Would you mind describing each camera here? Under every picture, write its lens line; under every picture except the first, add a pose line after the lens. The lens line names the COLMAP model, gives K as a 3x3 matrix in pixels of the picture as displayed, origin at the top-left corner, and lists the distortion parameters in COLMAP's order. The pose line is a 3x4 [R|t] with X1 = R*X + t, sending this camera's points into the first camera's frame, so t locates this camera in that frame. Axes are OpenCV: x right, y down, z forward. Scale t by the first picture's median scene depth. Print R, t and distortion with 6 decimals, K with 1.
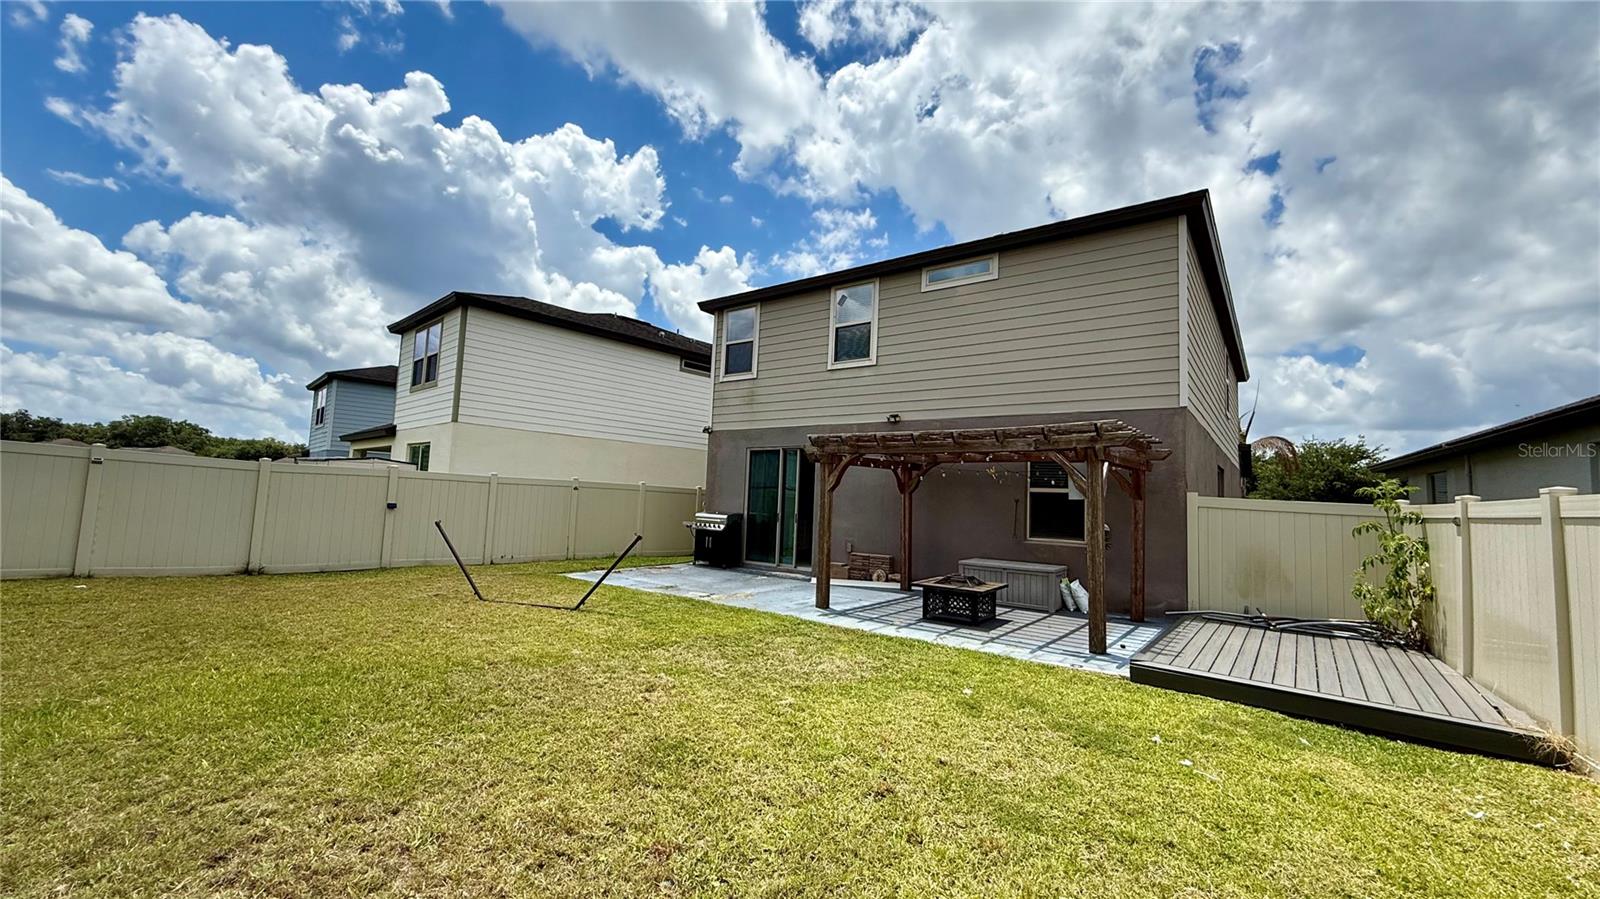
lens RADIAL K [[632.6, 0, 800.0], [0, 632.6, 449.5], [0, 0, 1]] dist [-0.013530, 0.000048]
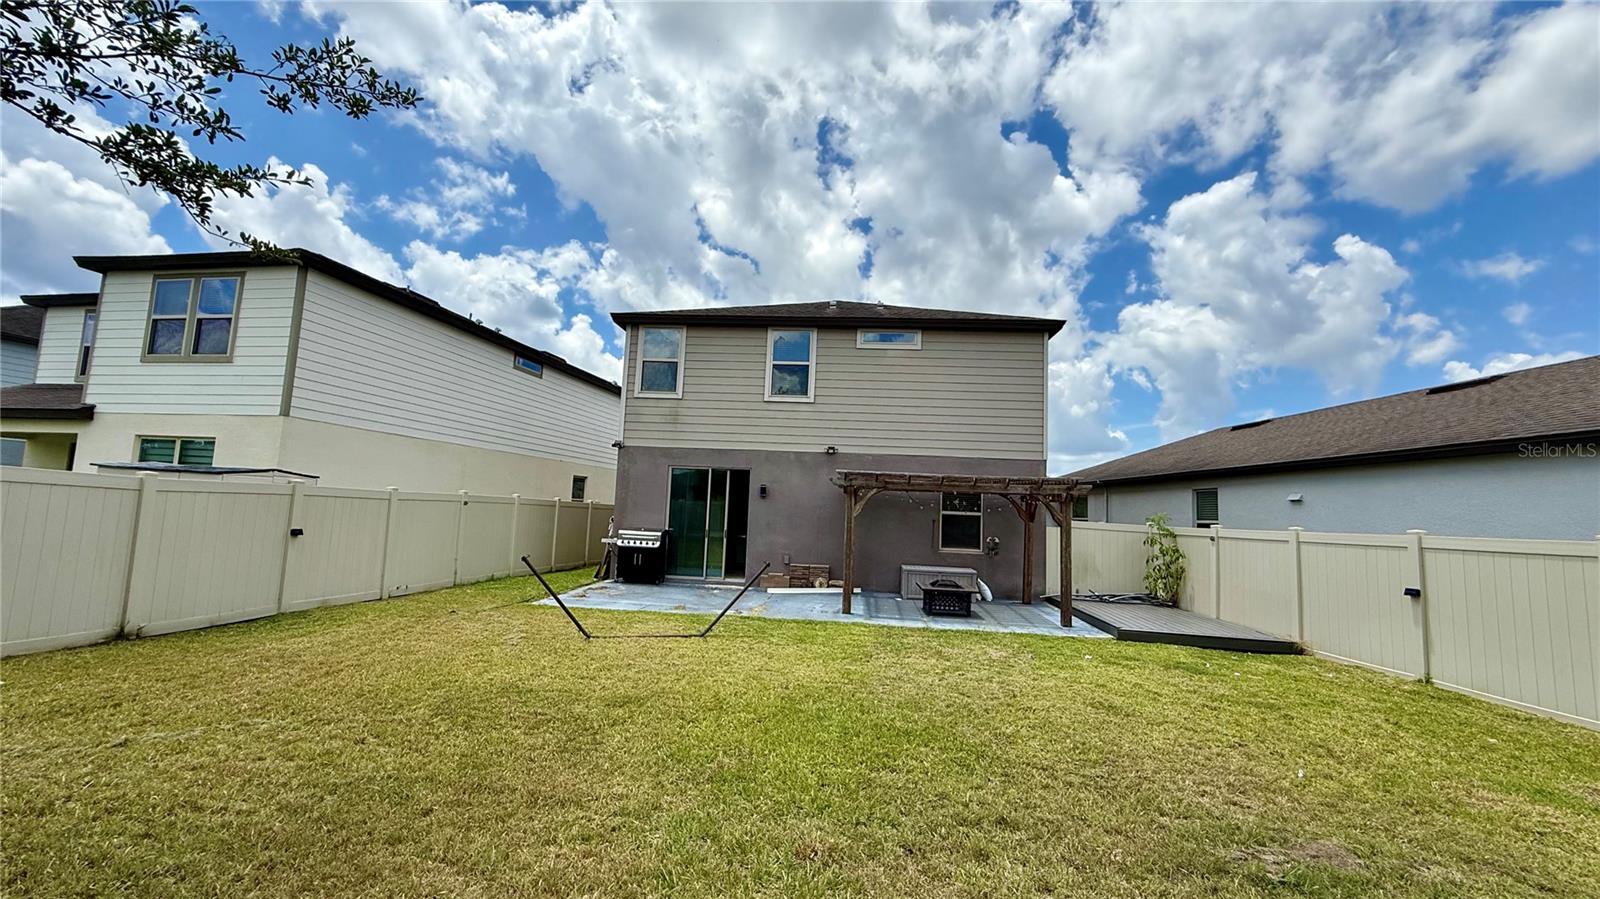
lens RADIAL K [[637.4, 0, 796.8], [0, 637.4, 447.7], [0, 0, 1]] dist [-0.000624, 0.000490]
pose [[0.847152, 0.049756, 0.529015, -0.476242], [-0.052291, 0.998580, -0.010183, -0.033154], [-0.528771, -0.019036, 0.848551, 0.010796]]
